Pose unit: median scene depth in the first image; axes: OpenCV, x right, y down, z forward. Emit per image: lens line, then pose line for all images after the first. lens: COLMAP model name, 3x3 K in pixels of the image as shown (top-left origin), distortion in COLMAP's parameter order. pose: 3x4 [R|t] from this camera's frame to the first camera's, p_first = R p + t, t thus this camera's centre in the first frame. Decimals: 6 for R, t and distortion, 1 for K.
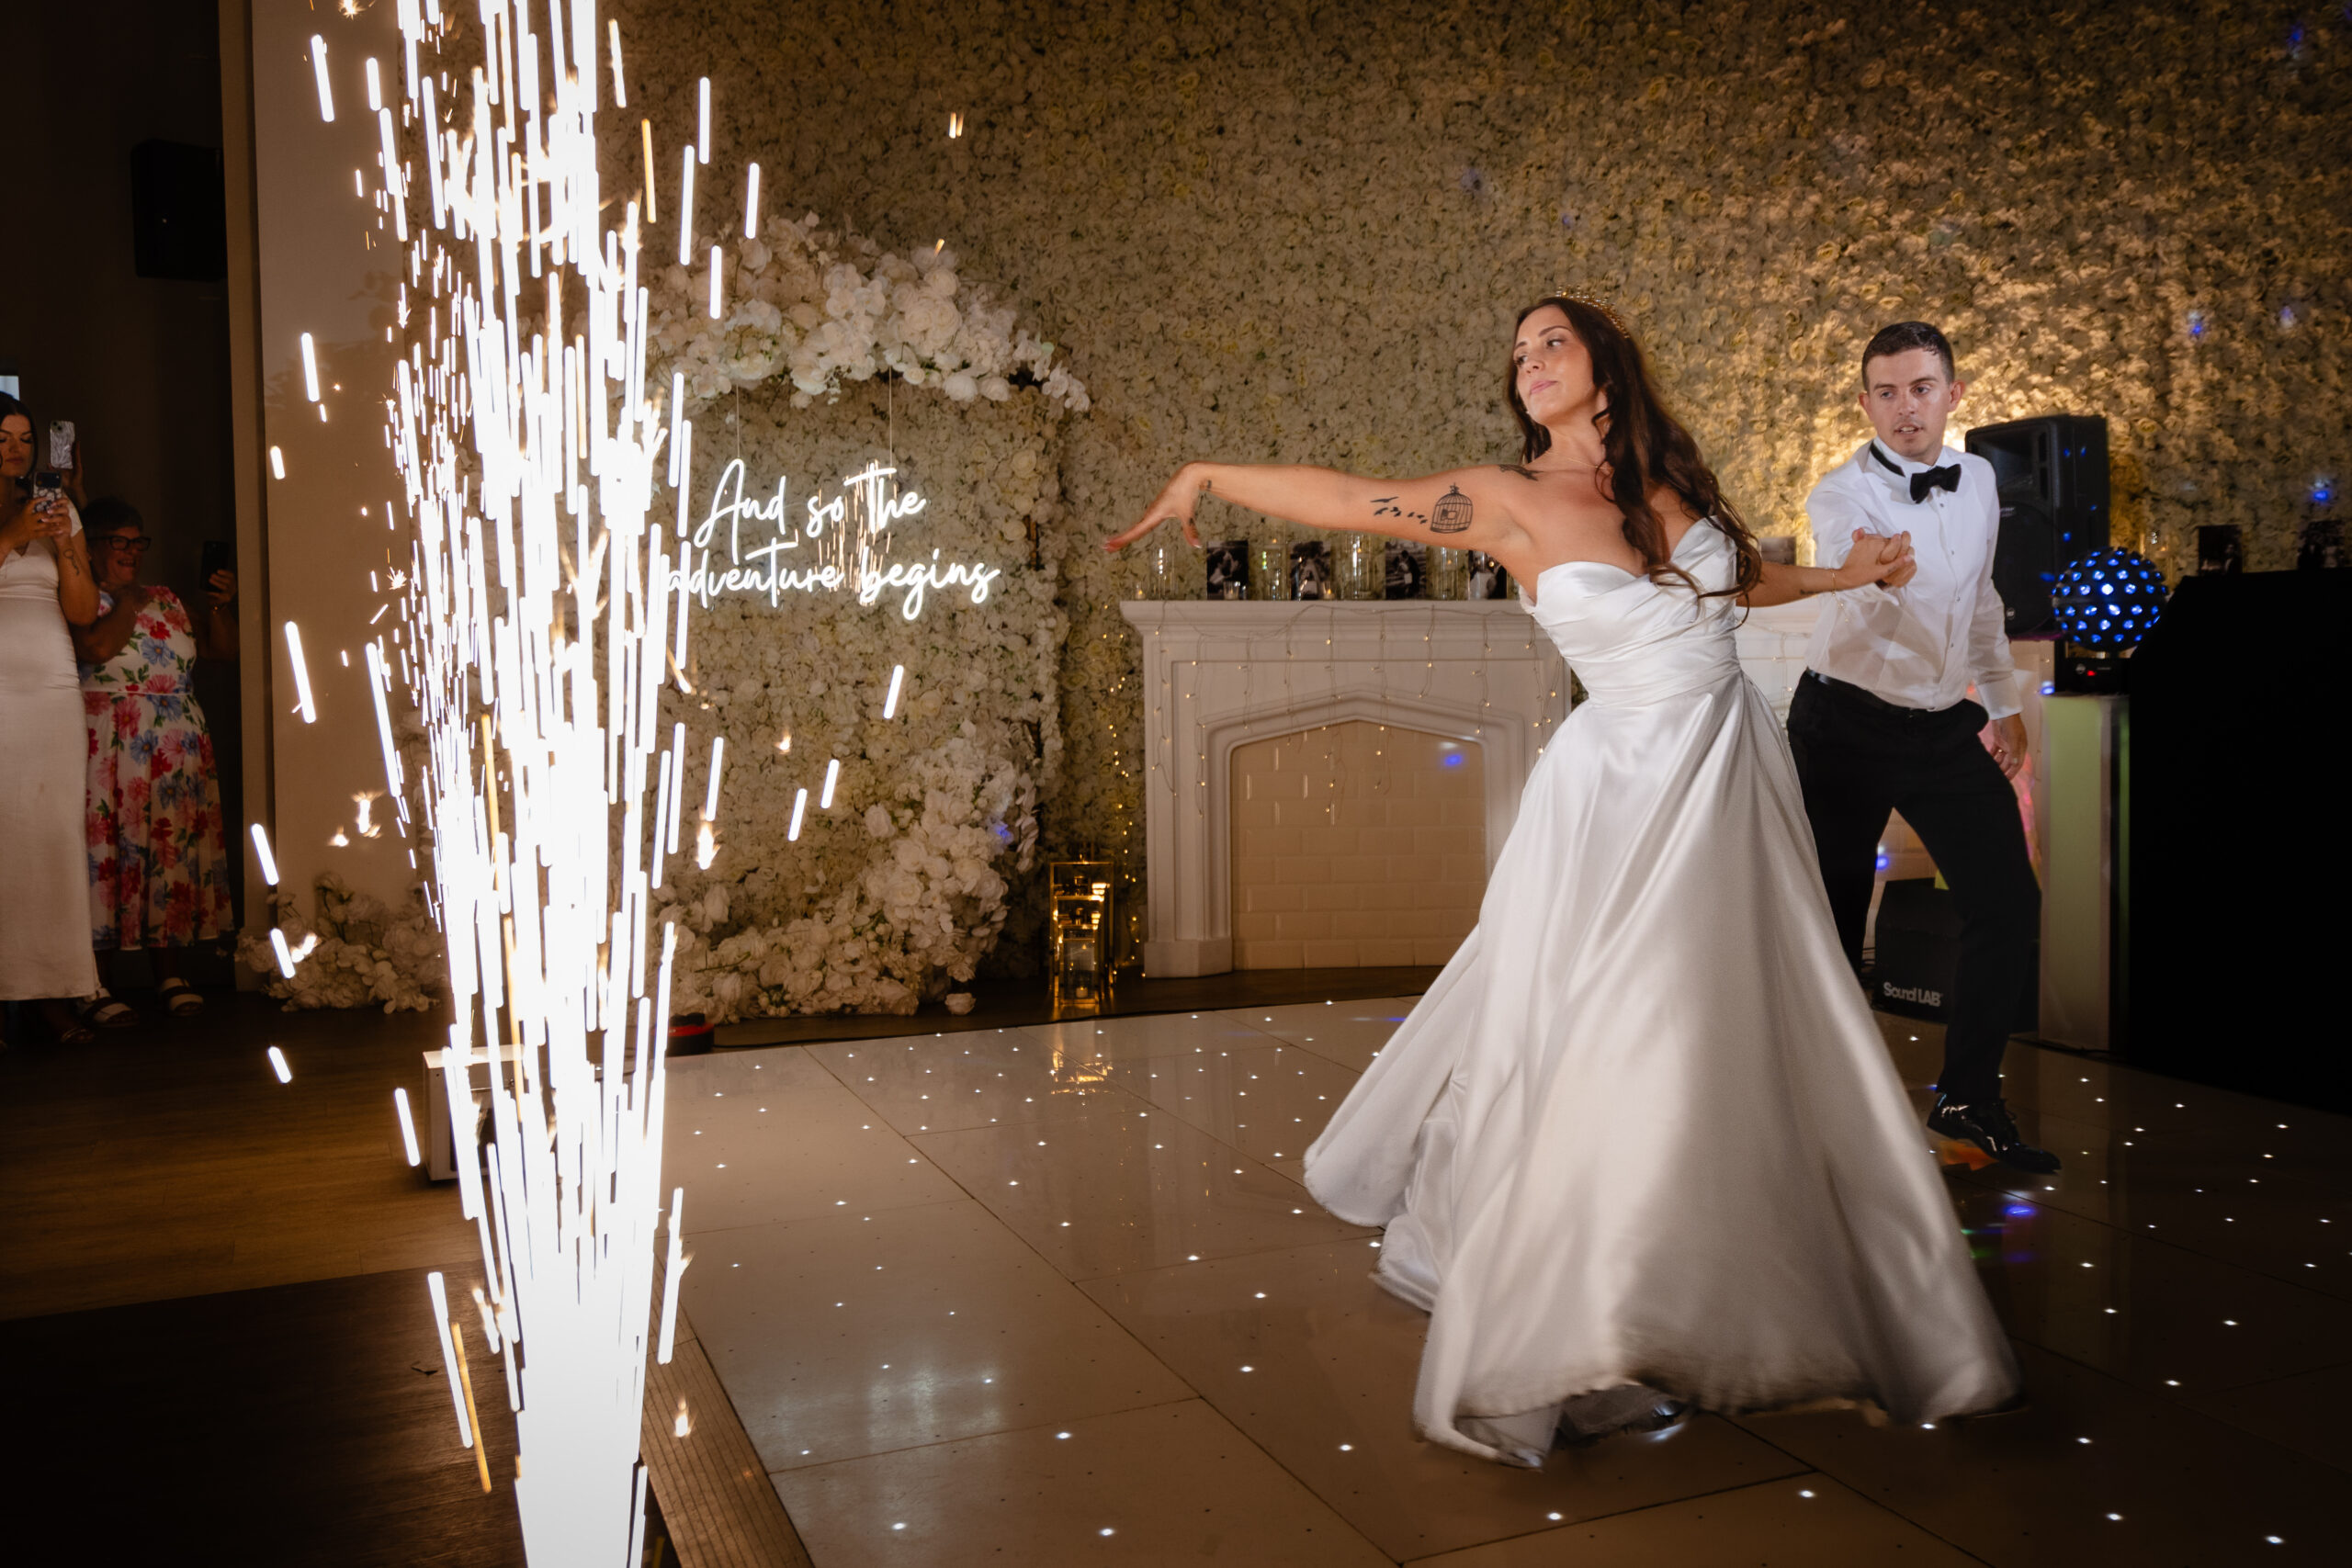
lens RADIAL K [[1825.5, 0, 1176.0], [0, 1825.5, 784.0], [0, 0, 1]] dist [0.038405, 0.001637]
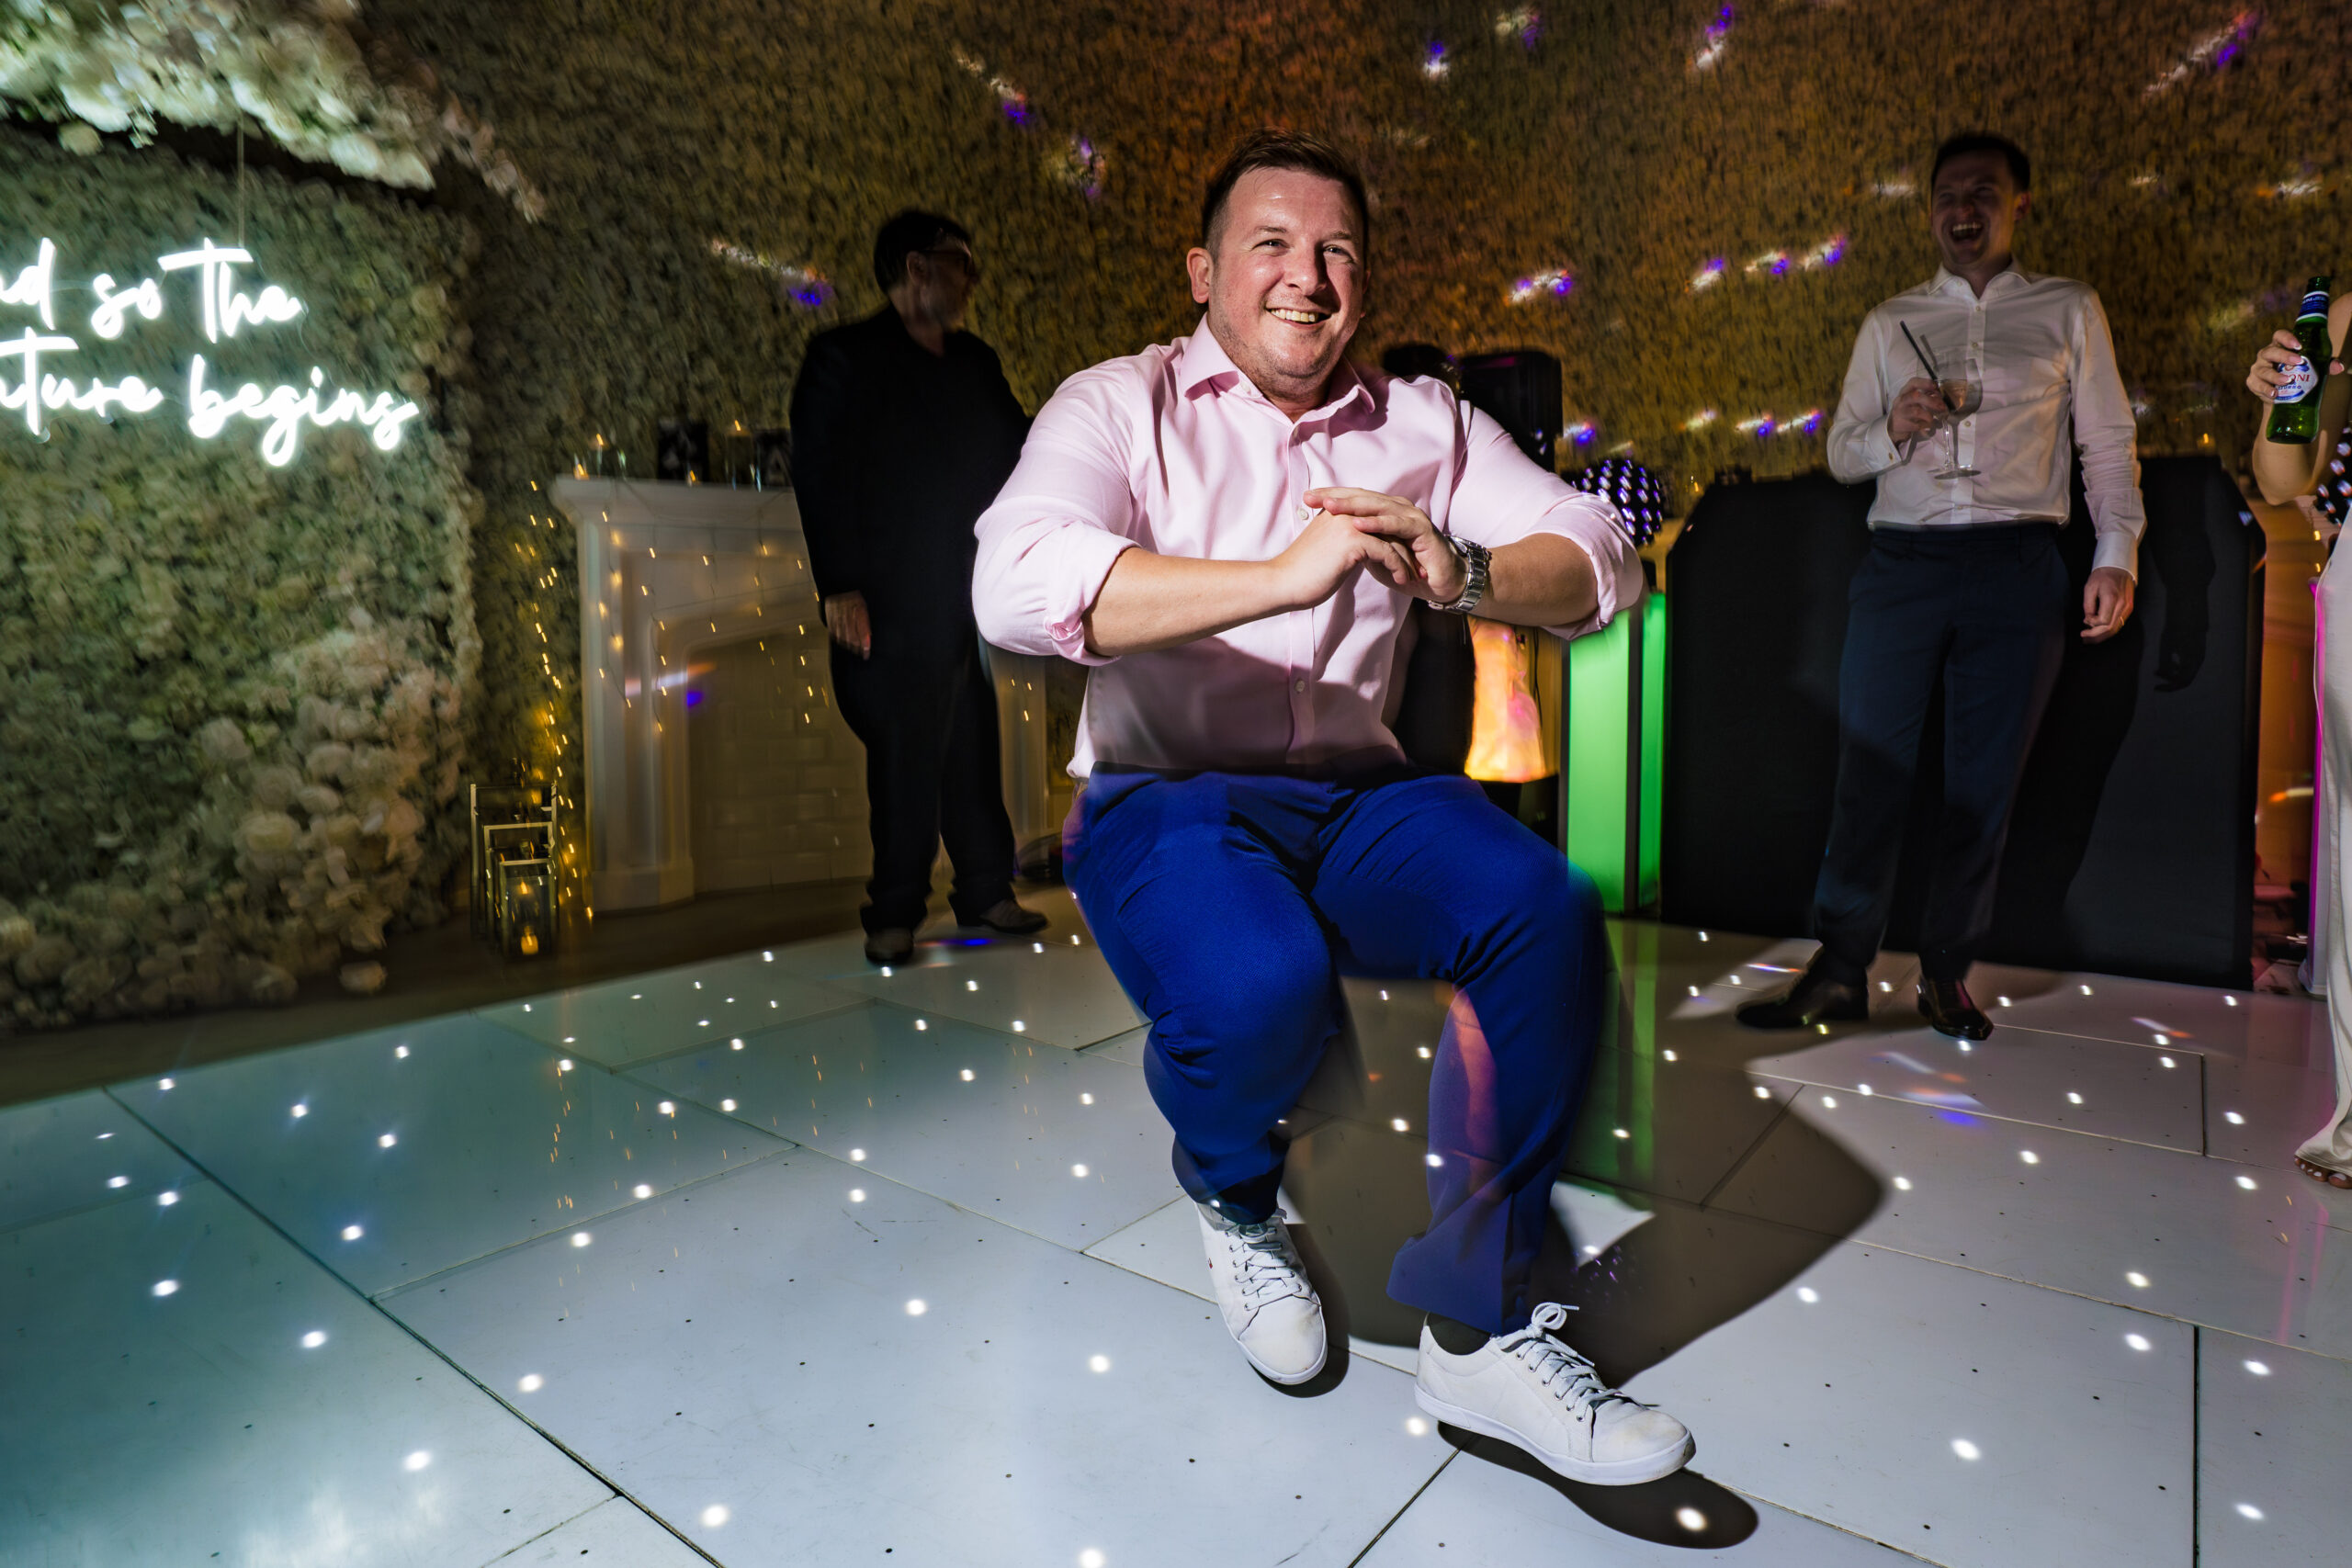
lens RADIAL K [[1237.4, 0, 1176.5], [0, 1237.4, 709.8], [0, 0, 1]] dist [-0.049938, 0.018895]
pose [[0.853522, -0.018243, 0.520737, -0.083029], [0.020889, 0.999781, 0.000788, 0.014368], [-0.520638, 0.010205, 0.853717, 0.364504]]
